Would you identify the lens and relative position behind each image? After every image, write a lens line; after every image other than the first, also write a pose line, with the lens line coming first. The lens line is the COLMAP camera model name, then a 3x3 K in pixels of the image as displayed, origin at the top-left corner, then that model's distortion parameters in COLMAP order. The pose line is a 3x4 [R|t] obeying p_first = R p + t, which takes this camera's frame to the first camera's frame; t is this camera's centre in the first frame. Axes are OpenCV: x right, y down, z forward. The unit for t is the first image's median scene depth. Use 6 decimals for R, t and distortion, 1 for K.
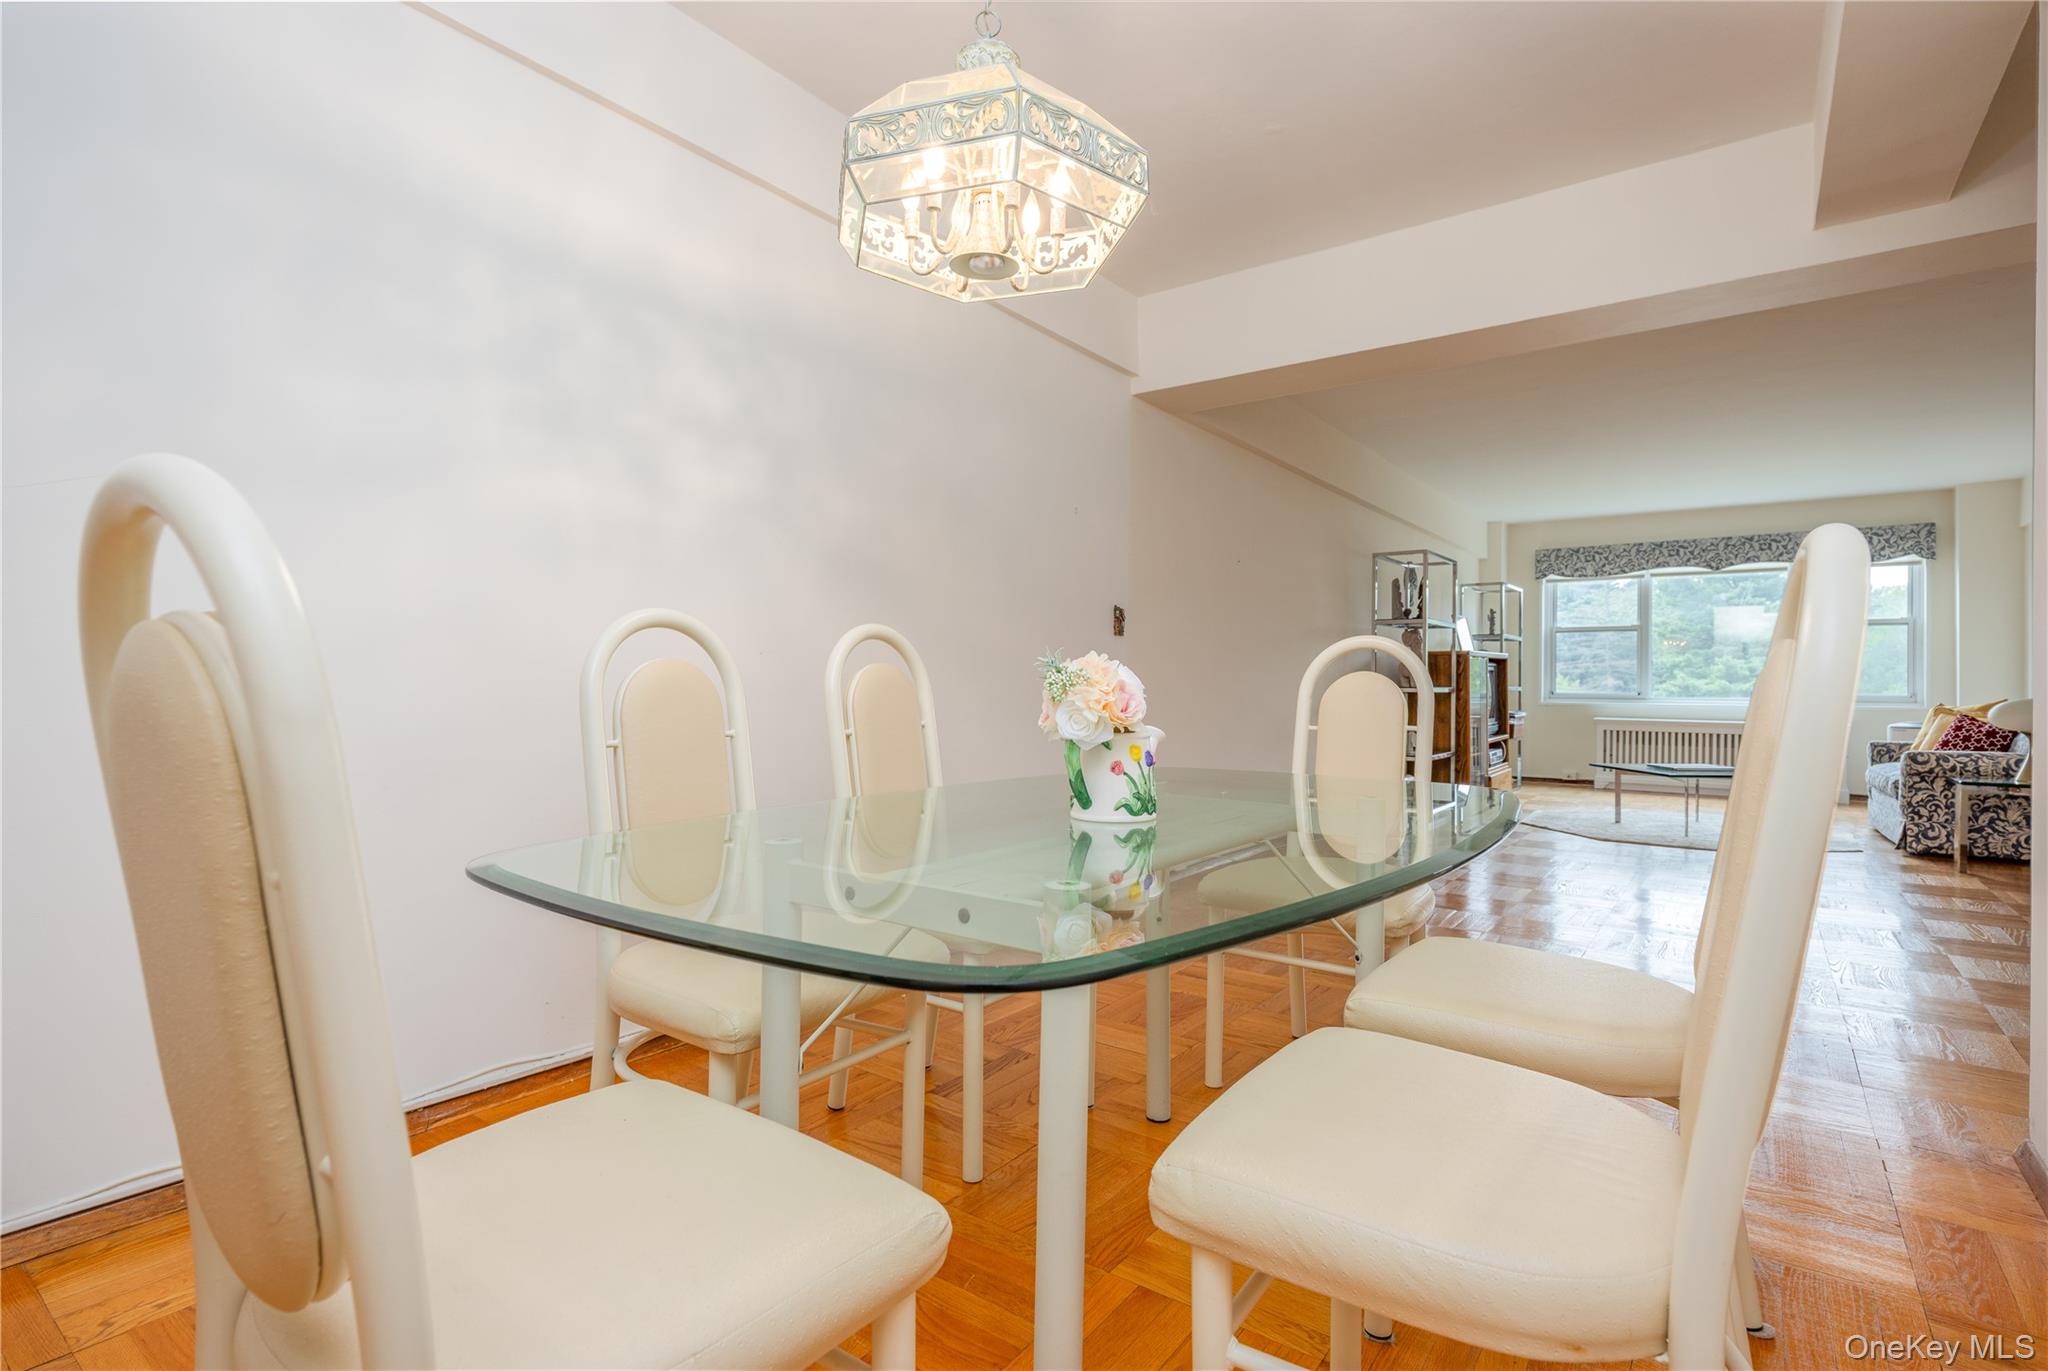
lens RADIAL K [[996.0, 0, 1014.4], [0, 996.0, 671.1], [0, 0, 1]] dist [0.004268, -0.004735]
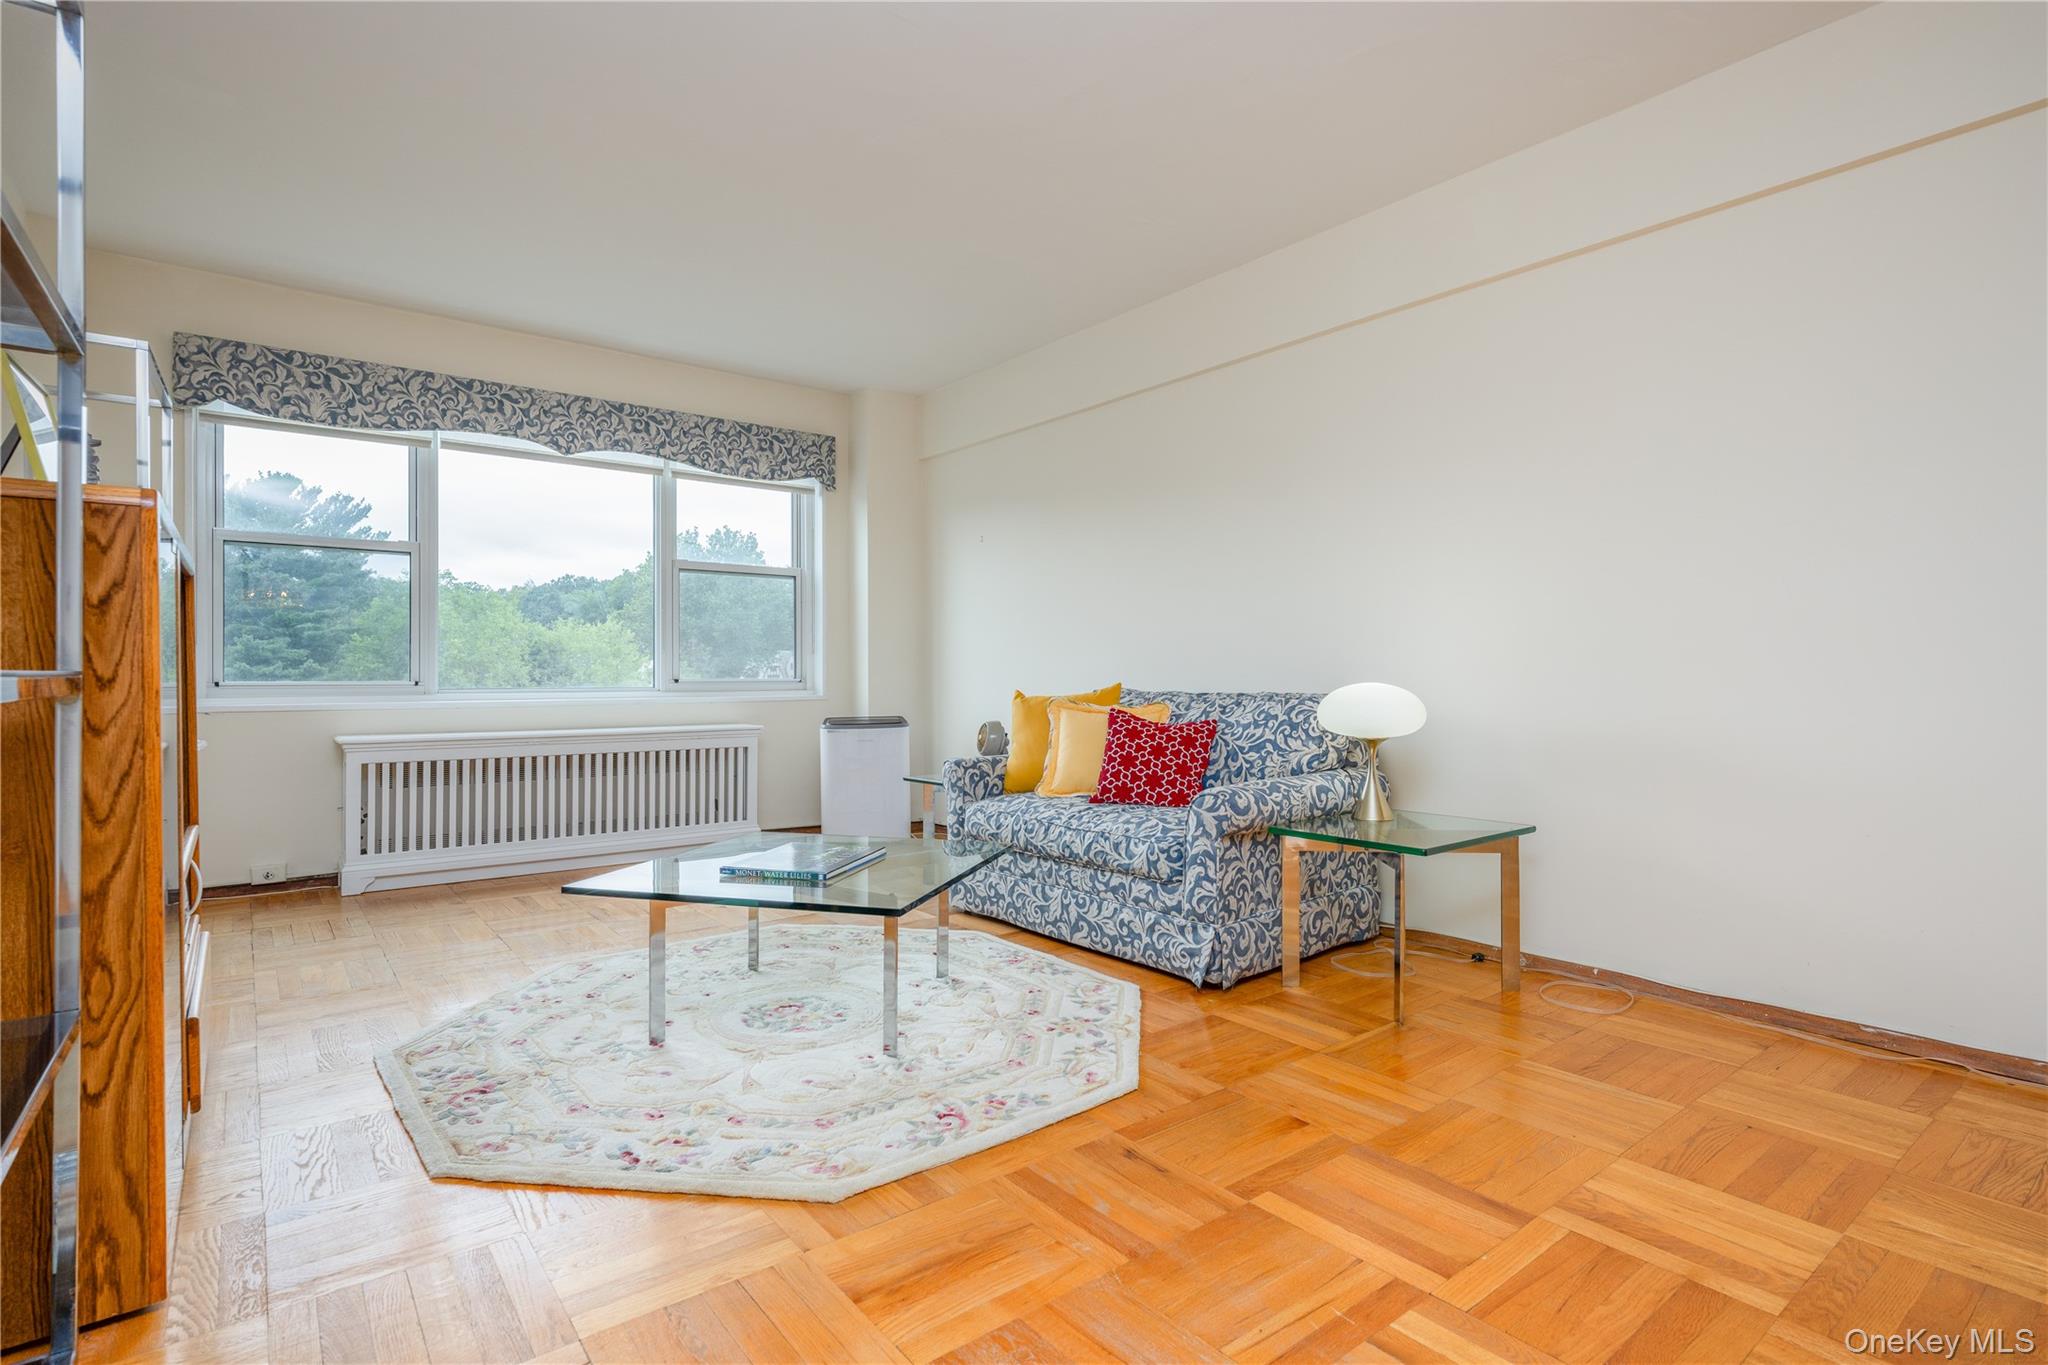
lens RADIAL K [[996.0, 0, 1026.5], [0, 996.0, 672.2], [0, 0, 1]] dist [0.004268, -0.004735]
pose [[0.257001, -0.007079, 0.966385, 0.276010], [-0.010191, 0.999898, 0.010034, 0.011557], [-0.966357, -0.012427, 0.256903, 0.702446]]
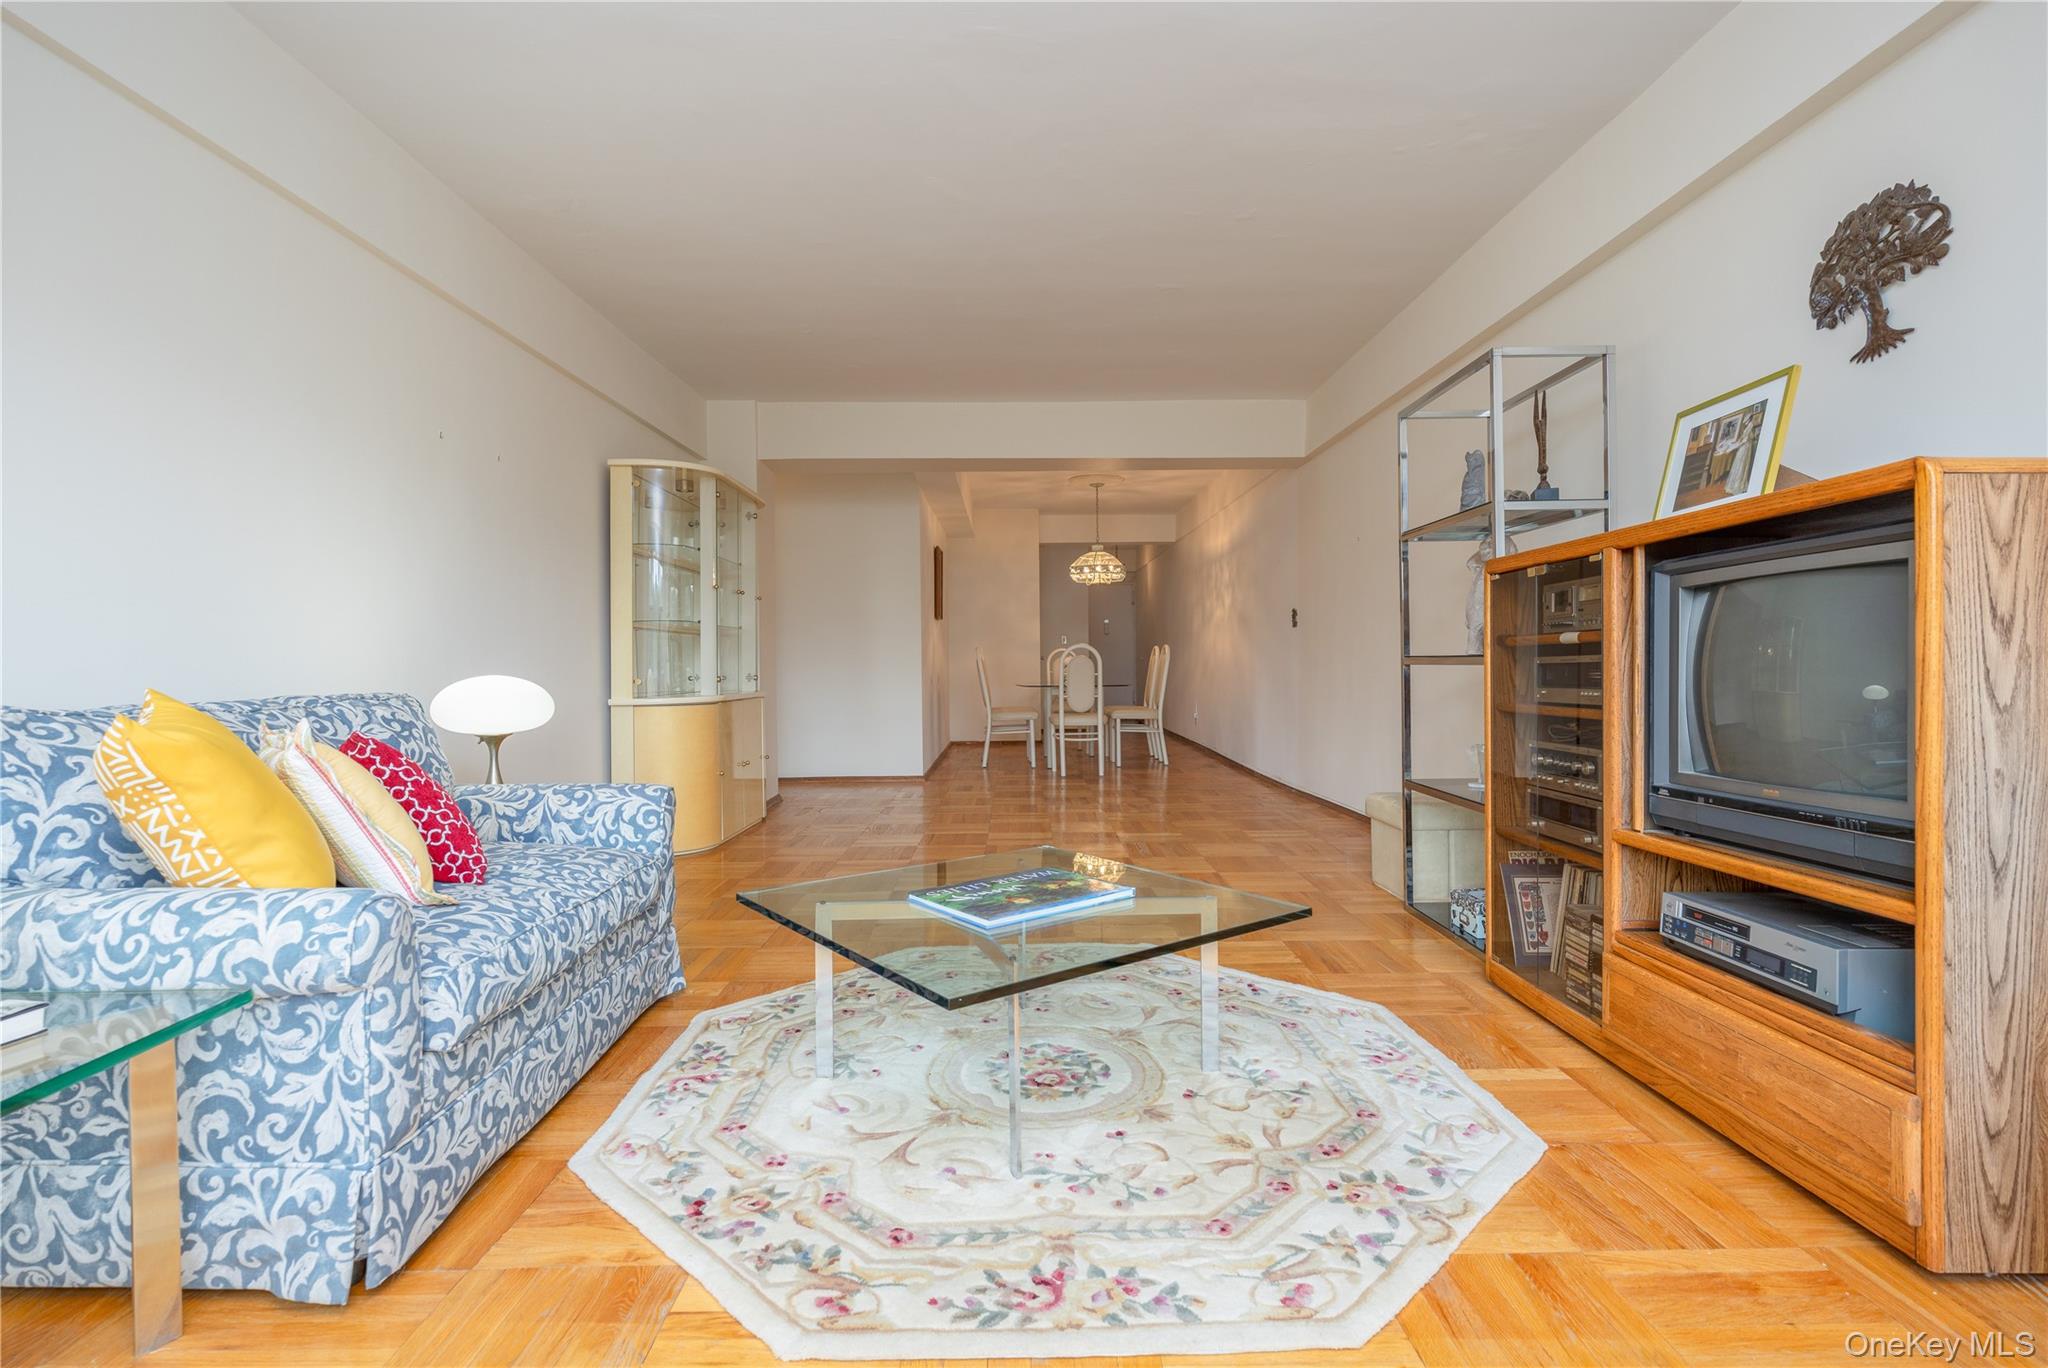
lens RADIAL K [[996.0, 0, 1015.4], [0, 996.0, 669.6], [0, 0, 1]] dist [0.004268, -0.004735]
pose [[-0.796510, 0.007352, -0.604581, 0.769629], [0.012772, 0.999908, -0.004667, 0.020205], [0.604491, -0.011439, -0.796530, 1.092427]]
